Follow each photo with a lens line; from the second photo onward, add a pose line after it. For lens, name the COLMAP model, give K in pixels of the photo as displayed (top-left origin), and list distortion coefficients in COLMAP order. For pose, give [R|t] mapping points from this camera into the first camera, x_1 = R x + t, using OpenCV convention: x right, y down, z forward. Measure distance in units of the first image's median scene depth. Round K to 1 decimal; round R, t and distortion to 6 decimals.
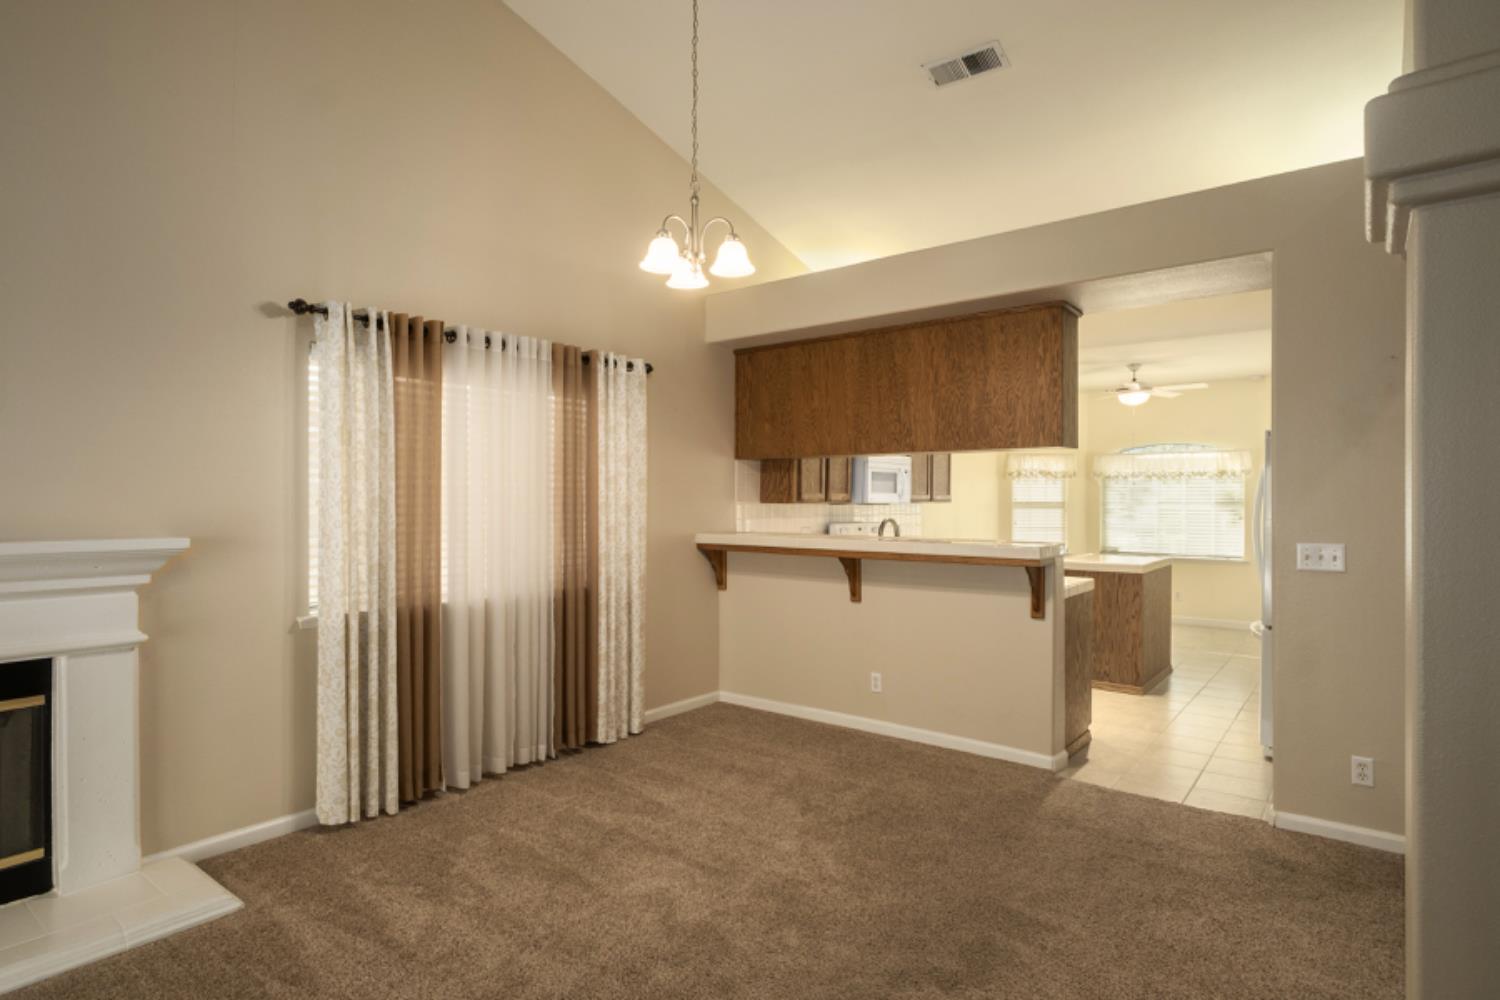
lens RADIAL K [[797.3, 0, 743.2], [0, 797.3, 500.7], [0, 0, 1]] dist [-0.000500, 0.000496]
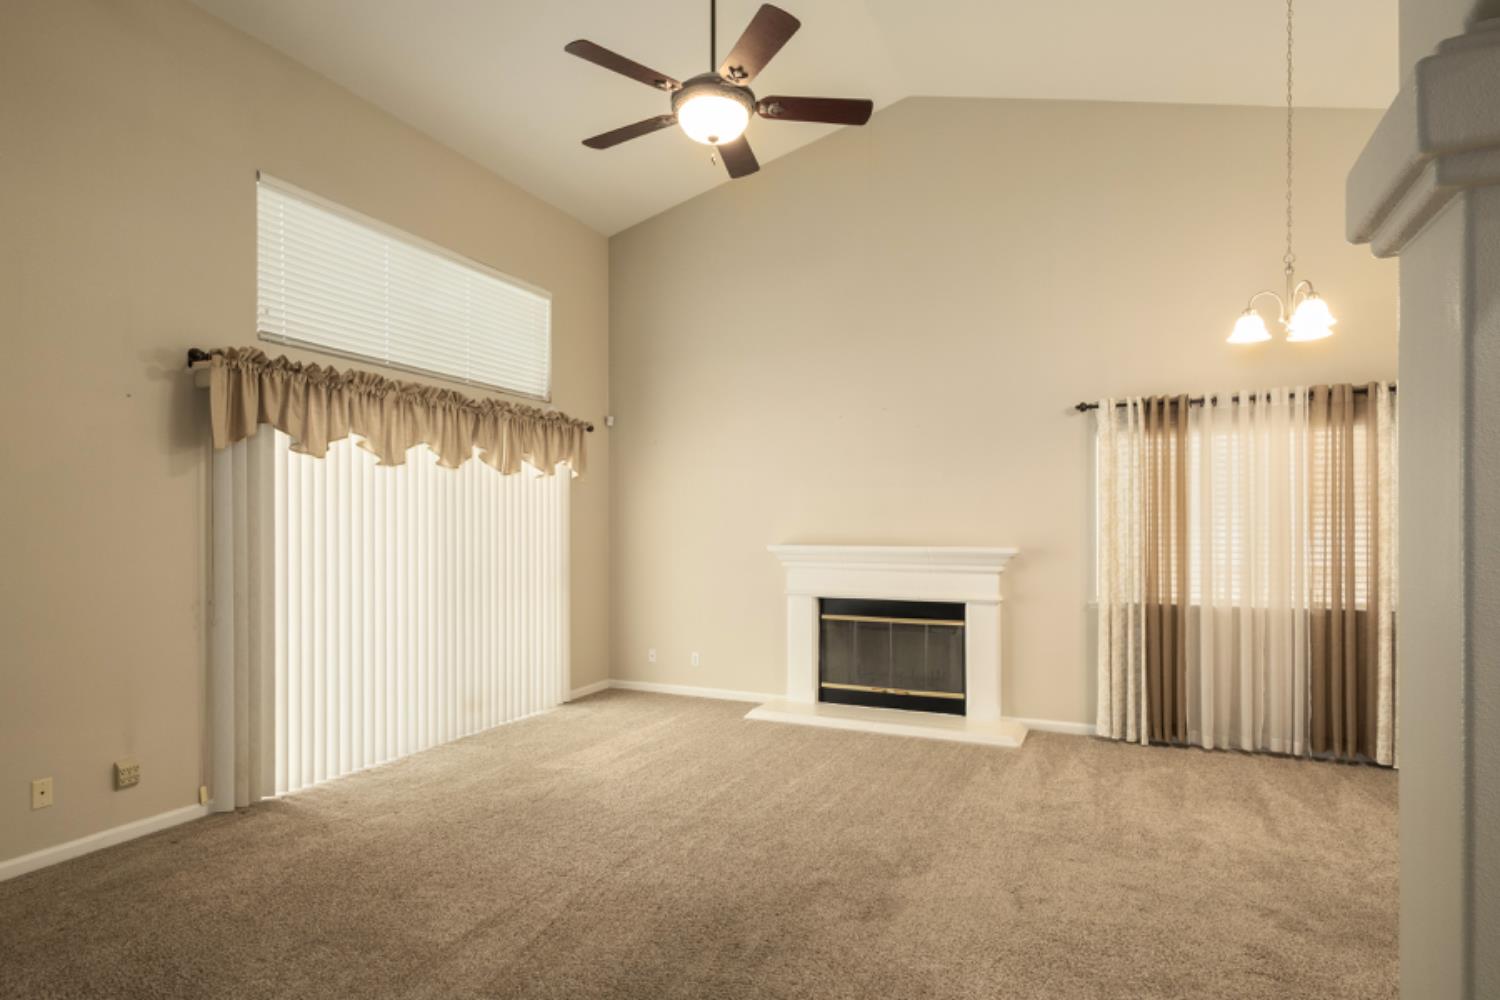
lens RADIAL K [[815.6, 0, 730.8], [0, 815.6, 523.2], [0, 0, 1]] dist [0.013282, 0.000656]
pose [[0.232444, -0.008698, -0.972571, 0.667954], [-0.000143, 0.999960, -0.008977, 0.004629], [0.972610, 0.002226, 0.232434, -0.056982]]
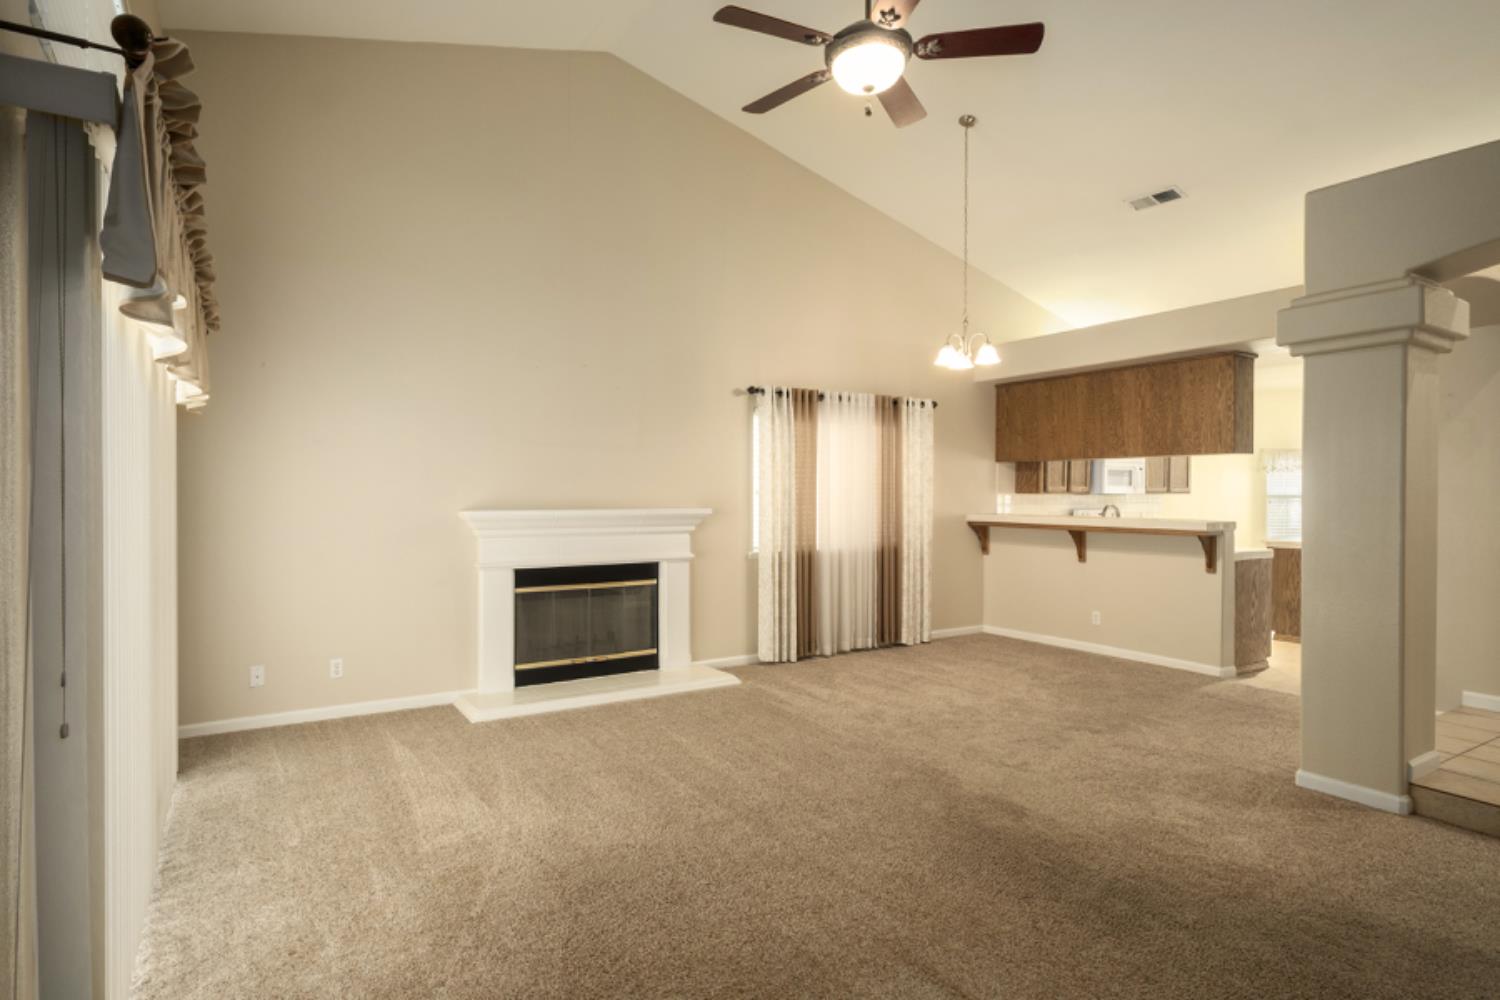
lens RADIAL K [[802.9, 0, 738.6], [0, 802.9, 495.5], [0, 0, 1]] dist [0.001115, 0.000780]
pose [[0.942662, 0.002380, -0.333740, 0.044953], [-0.001443, 0.999994, 0.003056, 0.003908], [0.333746, -0.002399, 0.942660, -0.630041]]
